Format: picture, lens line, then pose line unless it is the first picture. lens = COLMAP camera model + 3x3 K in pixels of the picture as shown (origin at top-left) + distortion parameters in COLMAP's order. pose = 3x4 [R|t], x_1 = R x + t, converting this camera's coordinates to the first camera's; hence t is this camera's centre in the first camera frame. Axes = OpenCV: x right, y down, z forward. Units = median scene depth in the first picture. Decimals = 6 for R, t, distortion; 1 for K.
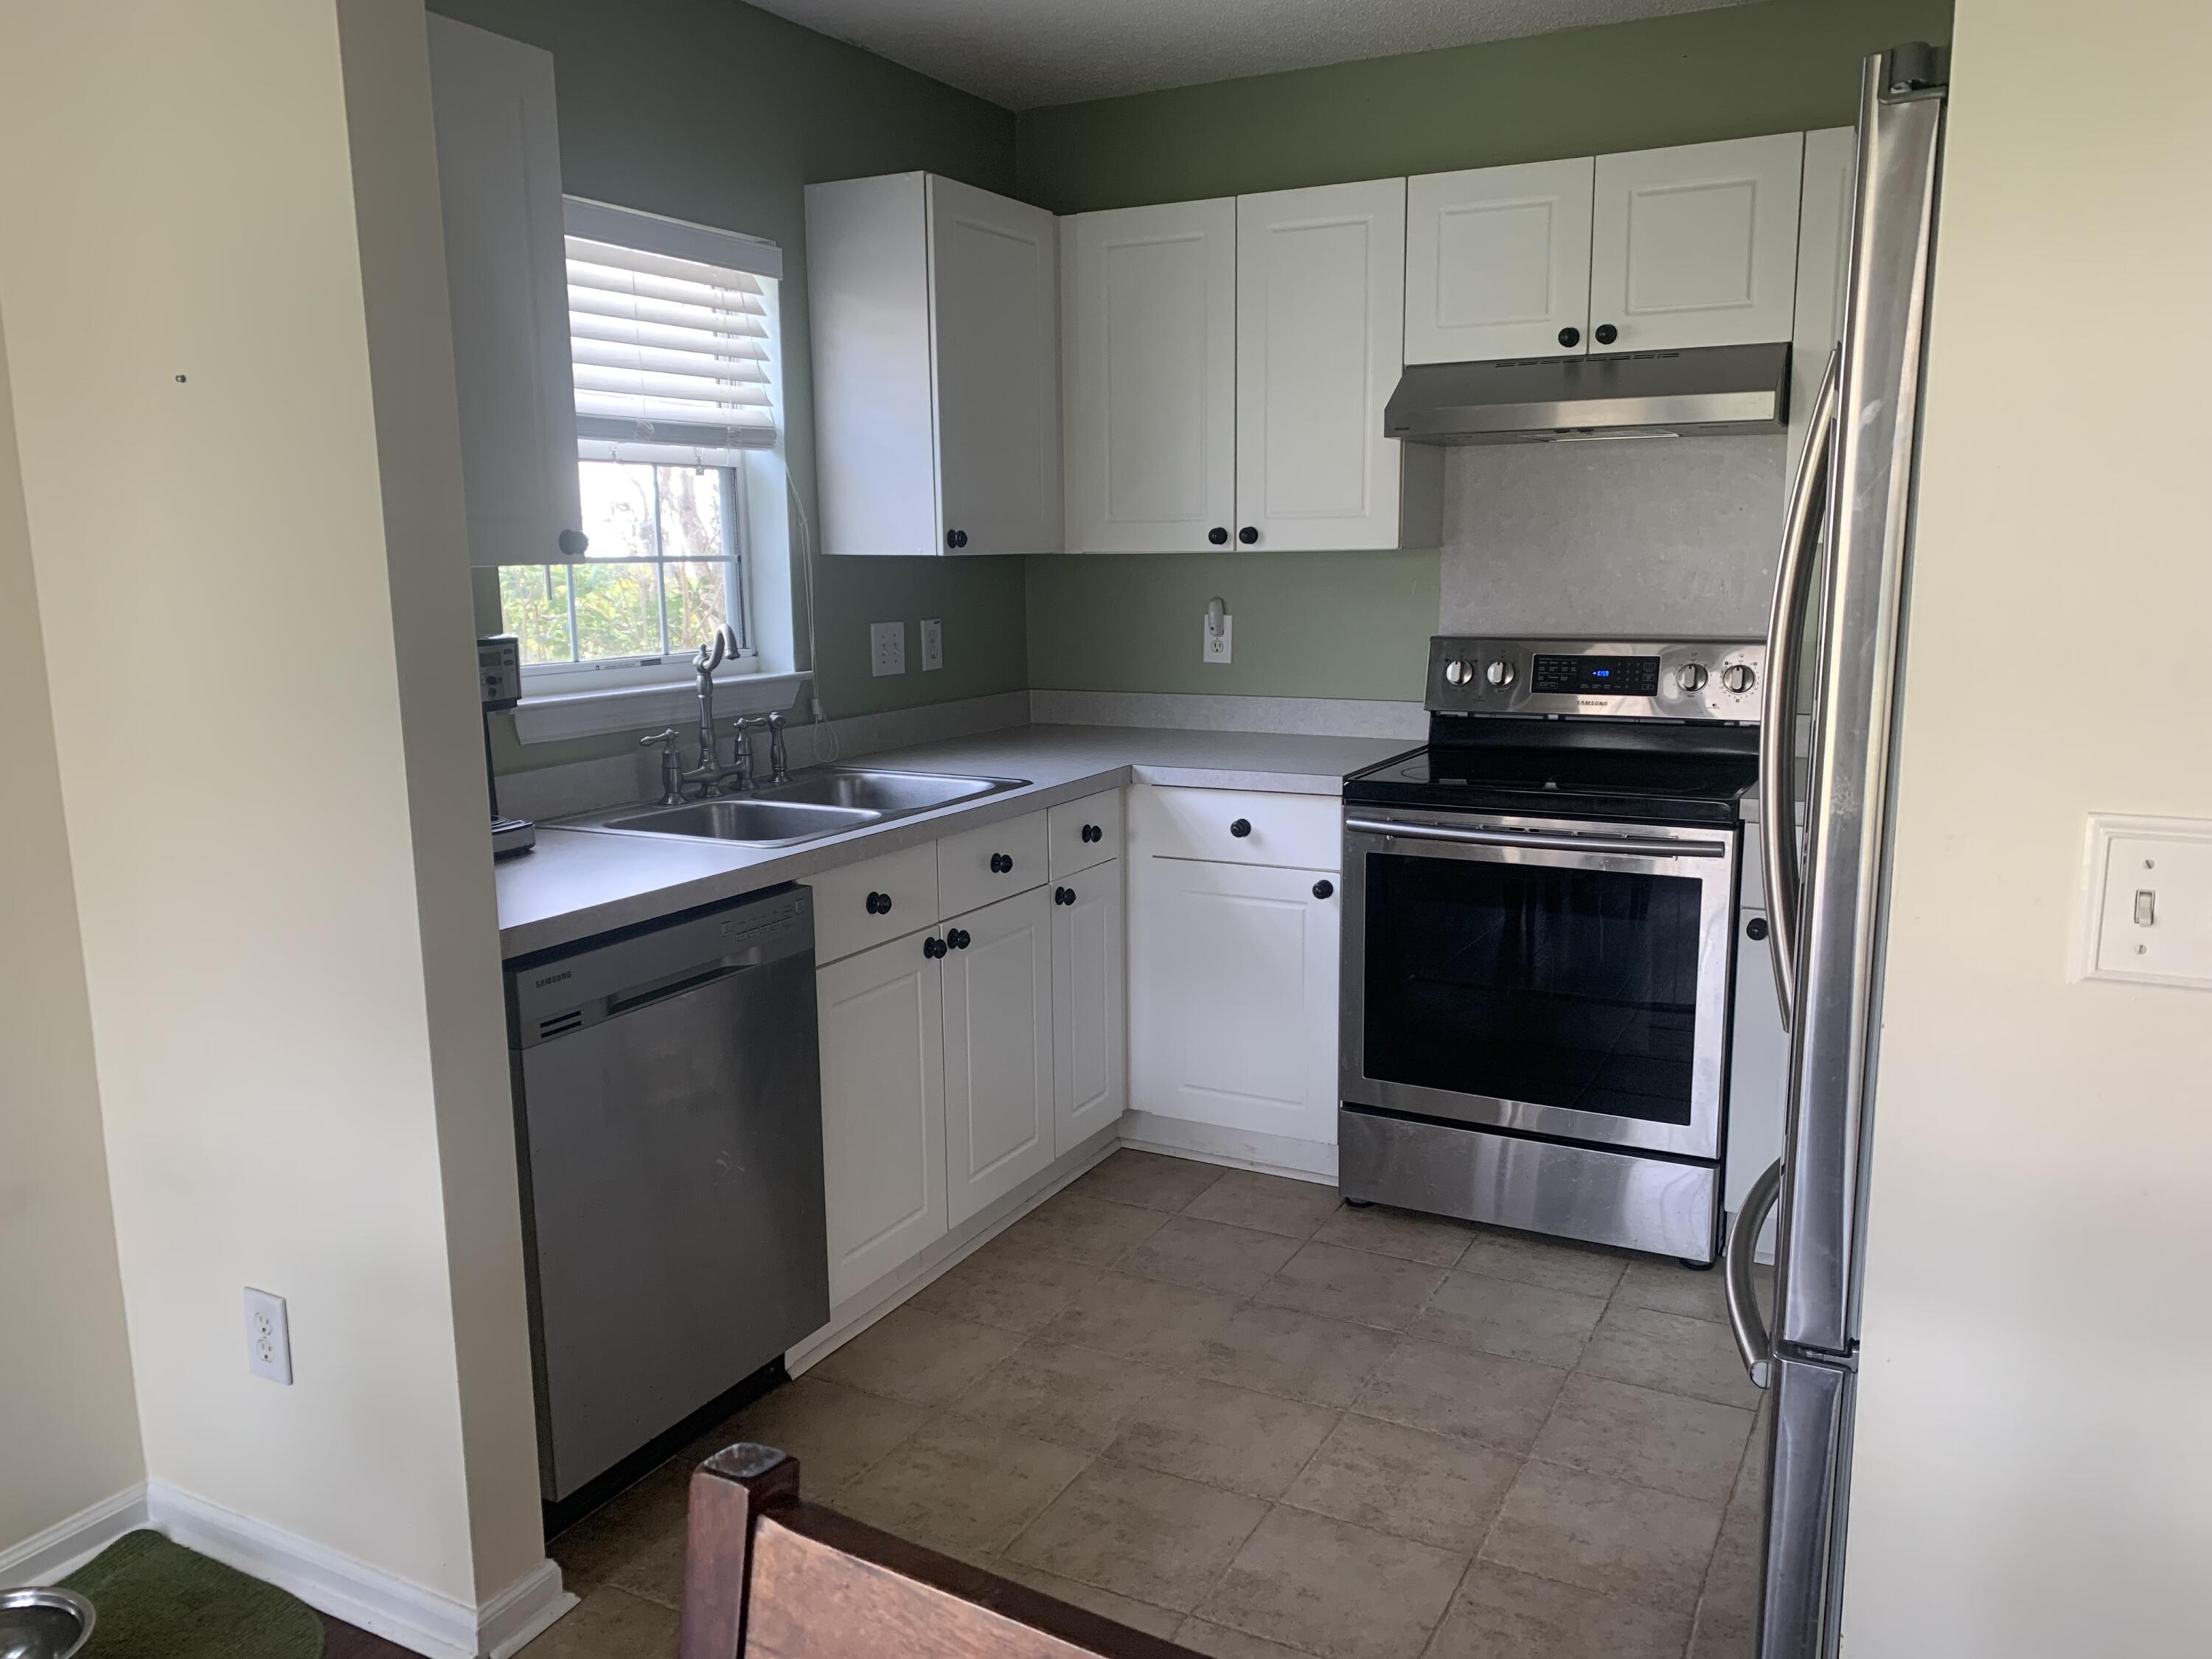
lens RADIAL K [[1696.4, 0, 1120.3], [0, 1696.4, 834.4], [0, 0, 1]] dist [0.012033, -0.019707]
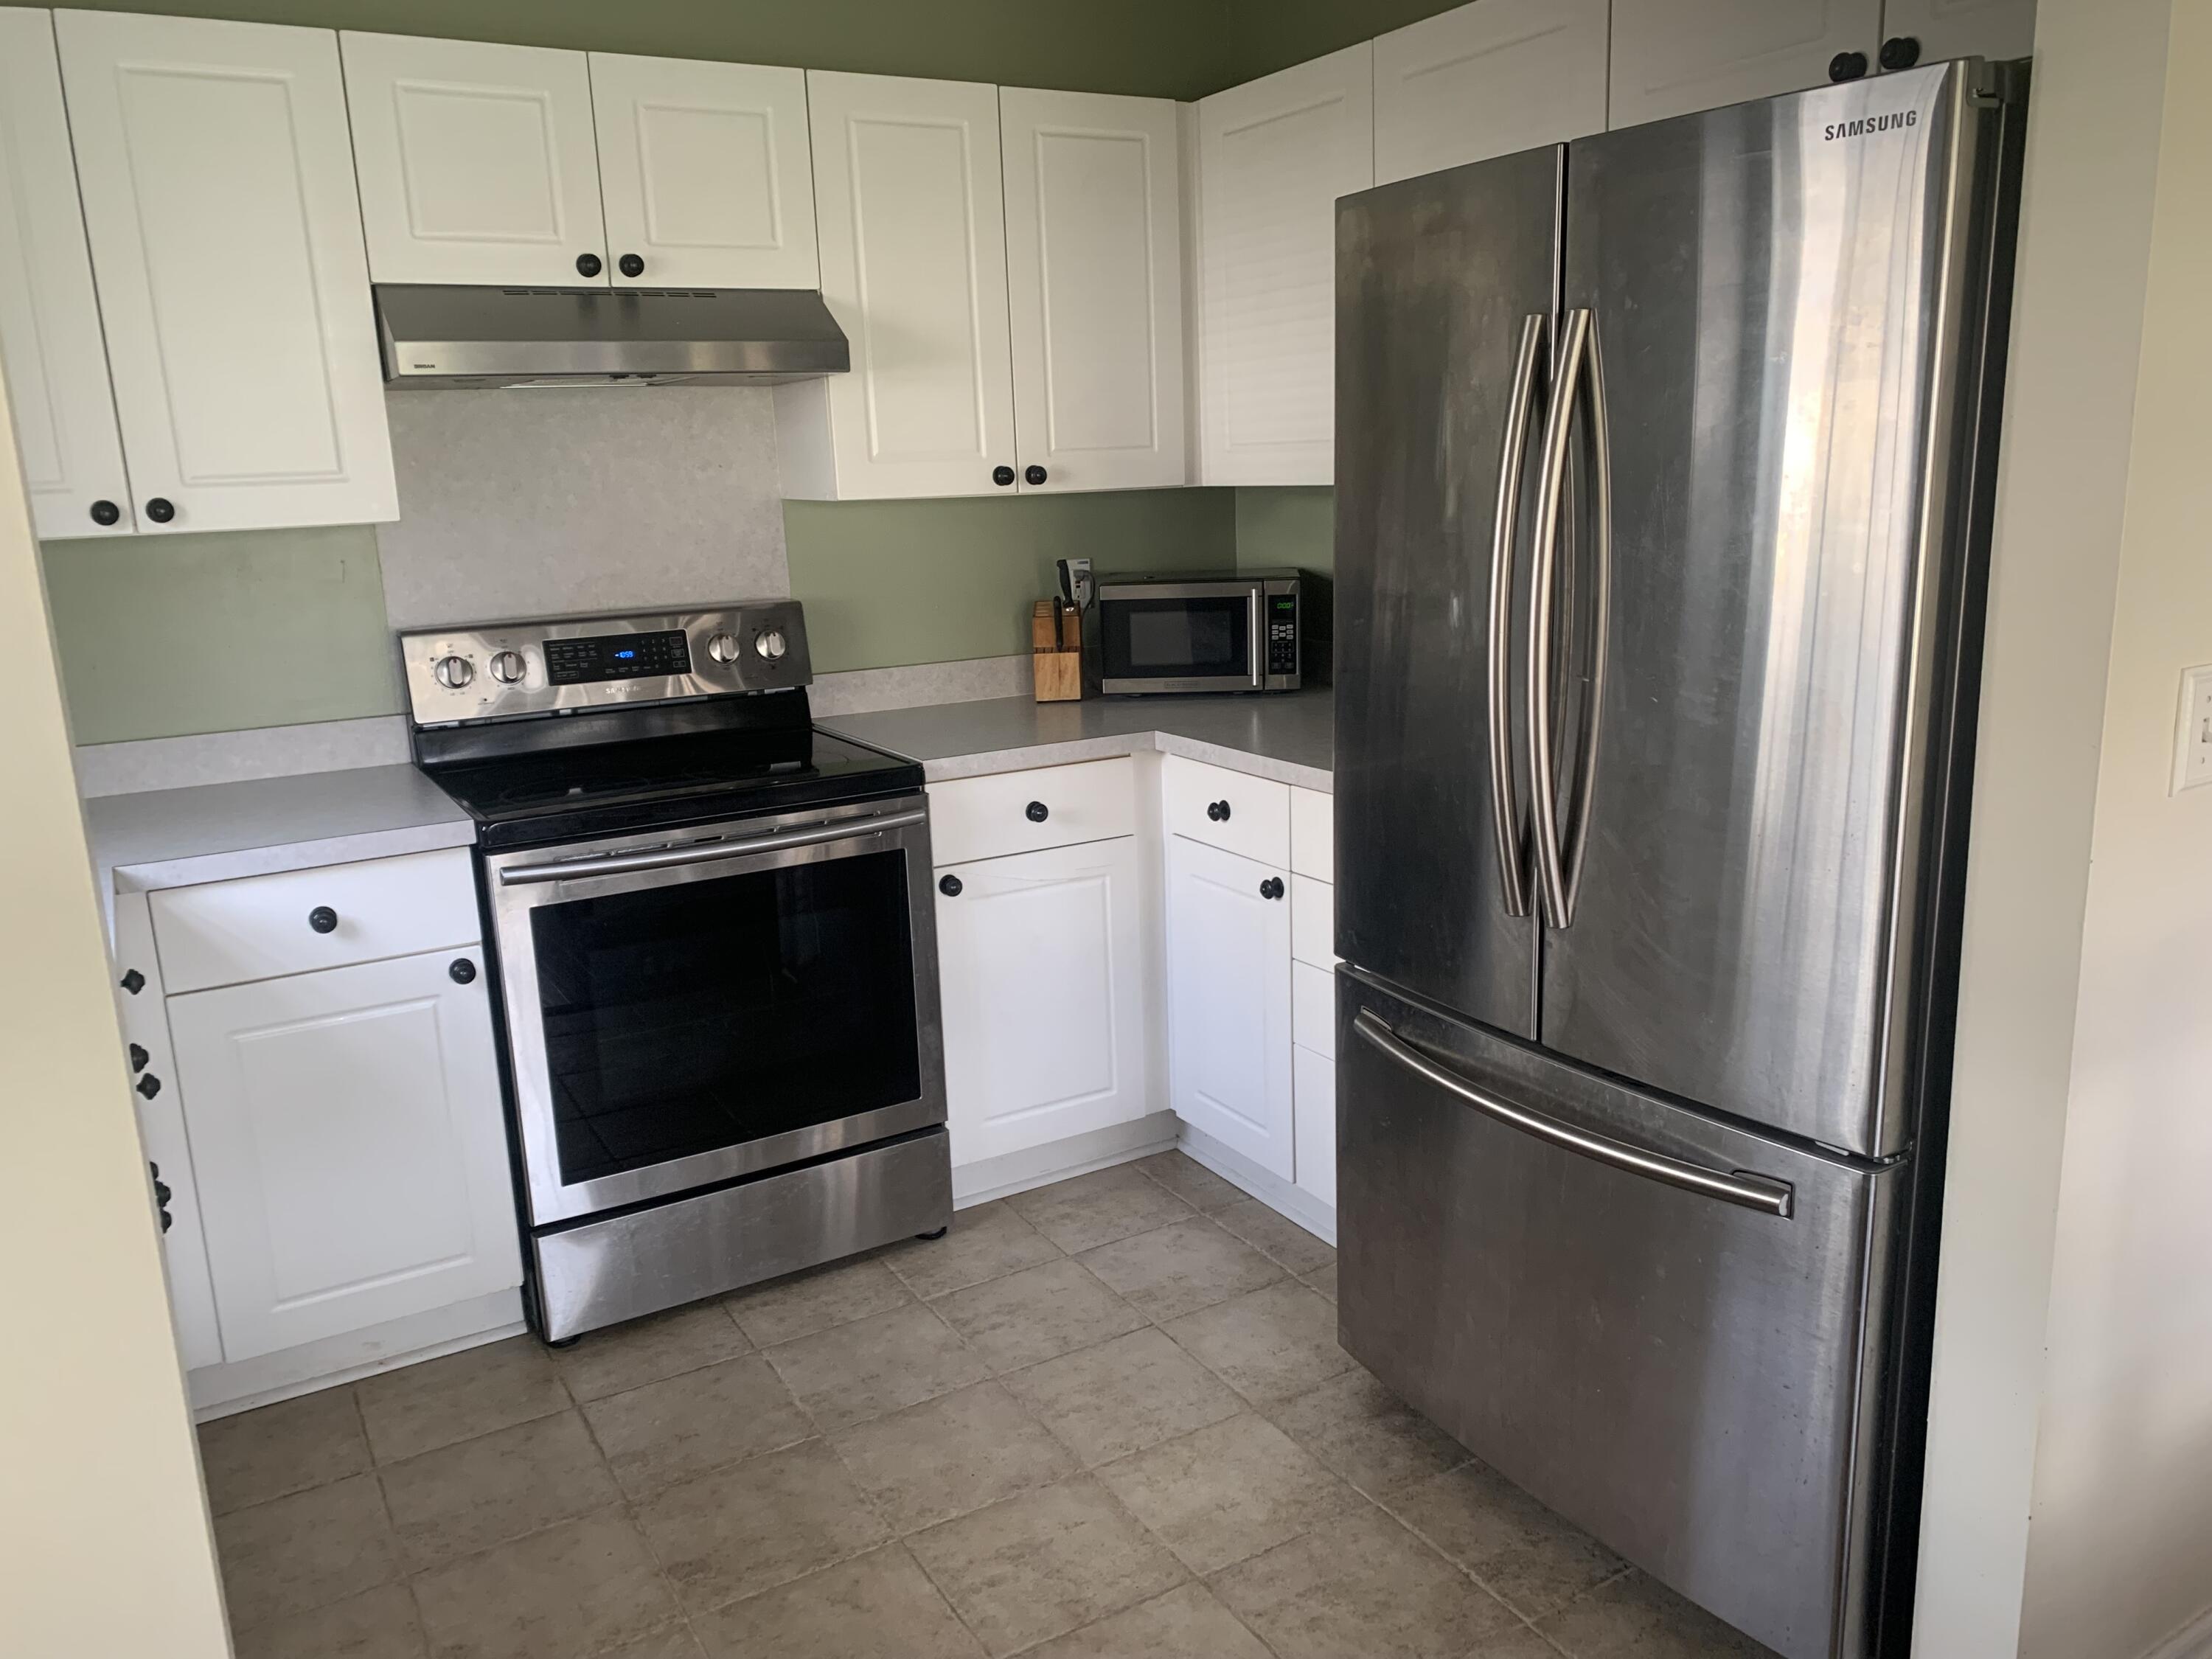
lens RADIAL K [[1696.4, 0, 1117.8], [0, 1696.4, 834.6], [0, 0, 1]] dist [0.012033, -0.019707]
pose [[0.513338, -0.192947, 0.836215, -0.366833], [0.171968, 0.977761, 0.120039, -0.070417], [-0.840780, 0.082182, 0.535103, 0.345931]]
